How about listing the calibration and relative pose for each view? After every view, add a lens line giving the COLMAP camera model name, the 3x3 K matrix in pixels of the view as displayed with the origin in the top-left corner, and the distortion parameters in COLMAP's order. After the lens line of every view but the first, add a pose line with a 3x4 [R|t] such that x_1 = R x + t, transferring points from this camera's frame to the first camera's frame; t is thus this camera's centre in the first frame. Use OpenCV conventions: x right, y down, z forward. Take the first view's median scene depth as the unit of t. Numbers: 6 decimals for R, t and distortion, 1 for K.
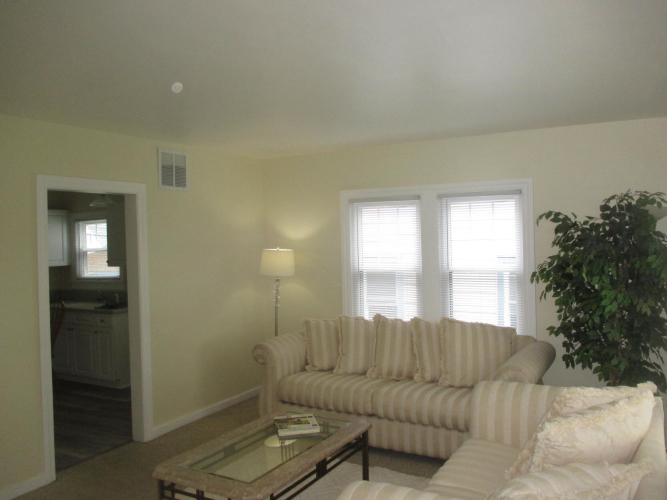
lens RADIAL K [[556.1, 0, 332.6], [0, 556.1, 251.4], [0, 0, 1]] dist [0.008282, 0.017364]
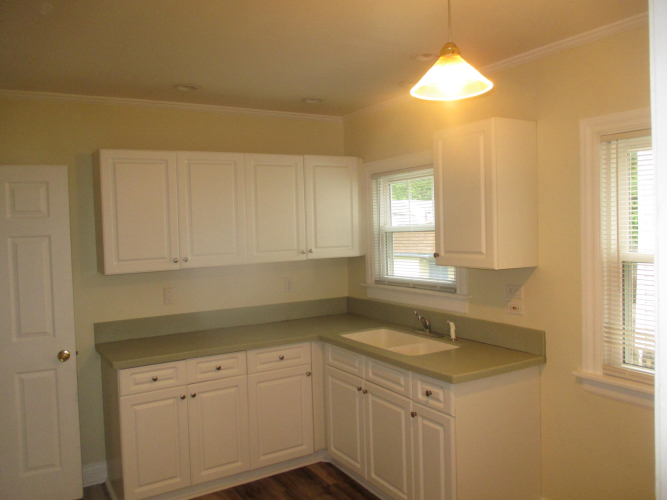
lens RADIAL K [[556.1, 0, 333.9], [0, 556.1, 249.1], [0, 0, 1]] dist [0.008282, 0.017364]
pose [[0.875630, 0.014501, -0.482766, -0.303145], [-0.000930, 0.999598, 0.028339, 0.001779], [0.482982, -0.024365, 0.875291, 0.661849]]
